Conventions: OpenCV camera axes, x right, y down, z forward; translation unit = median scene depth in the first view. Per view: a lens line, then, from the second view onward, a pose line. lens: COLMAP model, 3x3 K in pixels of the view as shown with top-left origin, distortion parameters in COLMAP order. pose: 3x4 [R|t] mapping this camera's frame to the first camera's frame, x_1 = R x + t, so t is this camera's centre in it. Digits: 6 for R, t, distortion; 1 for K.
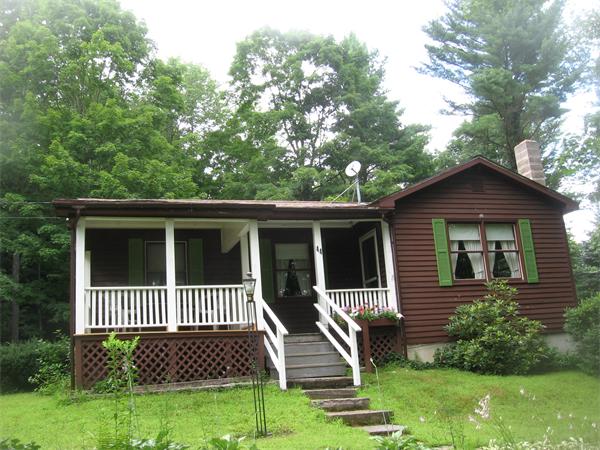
lens RADIAL K [[615.9, 0, 255.6], [0, 615.9, 225.5], [0, 0, 1]] dist [-0.142172, 0.027918]
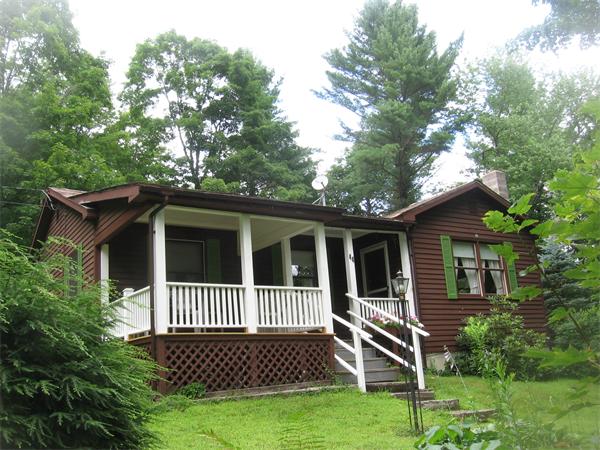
lens RADIAL K [[615.9, 0, 255.6], [0, 615.9, 225.5], [0, 0, 1]] dist [-0.142172, 0.027918]
pose [[0.960897, 0.075002, 0.266554, -0.321417], [-0.068583, 0.997089, -0.033324, 0.031319], [-0.268277, 0.013740, 0.963244, 0.067169]]
